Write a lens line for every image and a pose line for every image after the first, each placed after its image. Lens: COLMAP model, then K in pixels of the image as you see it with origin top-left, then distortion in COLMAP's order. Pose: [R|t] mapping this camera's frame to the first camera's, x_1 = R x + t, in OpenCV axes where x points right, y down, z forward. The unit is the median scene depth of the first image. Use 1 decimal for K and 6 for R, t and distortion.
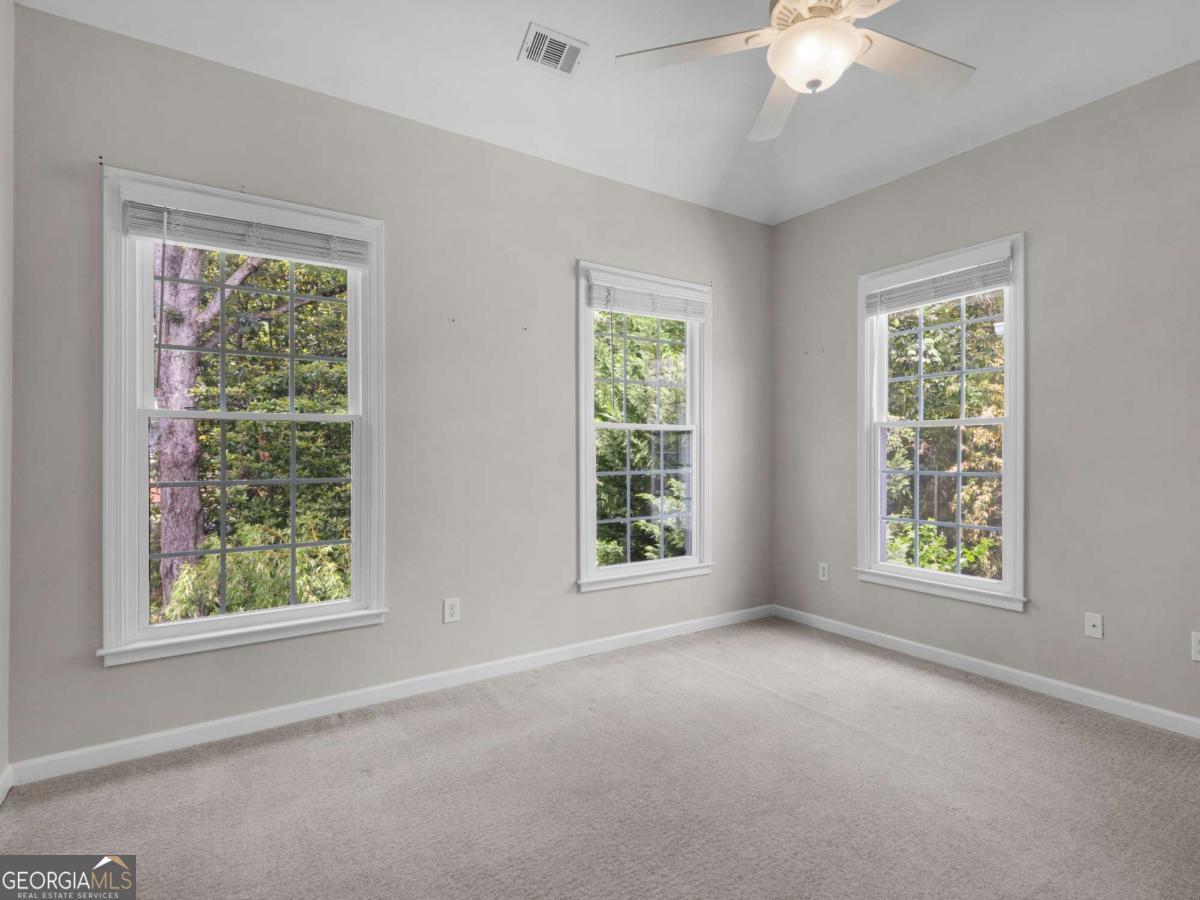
lens RADIAL K [[624.2, 0, 596.8], [0, 624.2, 447.1], [0, 0, 1]] dist [0.005396, 0.001349]
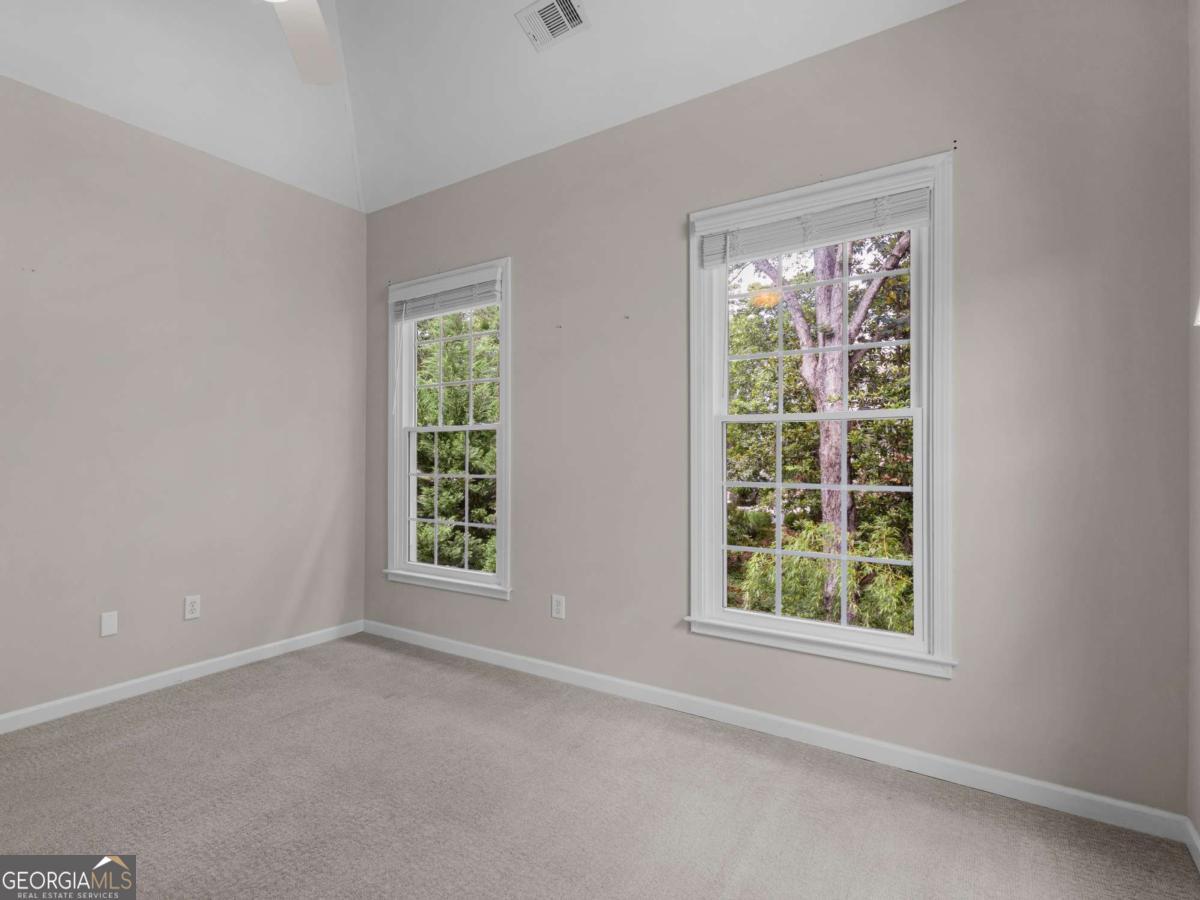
lens RADIAL K [[624.2, 0, 594.3], [0, 624.2, 447.8], [0, 0, 1]] dist [0.005396, 0.001349]
pose [[0.370298, -0.007159, -0.928886, 0.670807], [0.006604, 0.999965, -0.005074, 0.002312], [0.928890, -0.004256, 0.370332, 0.598179]]
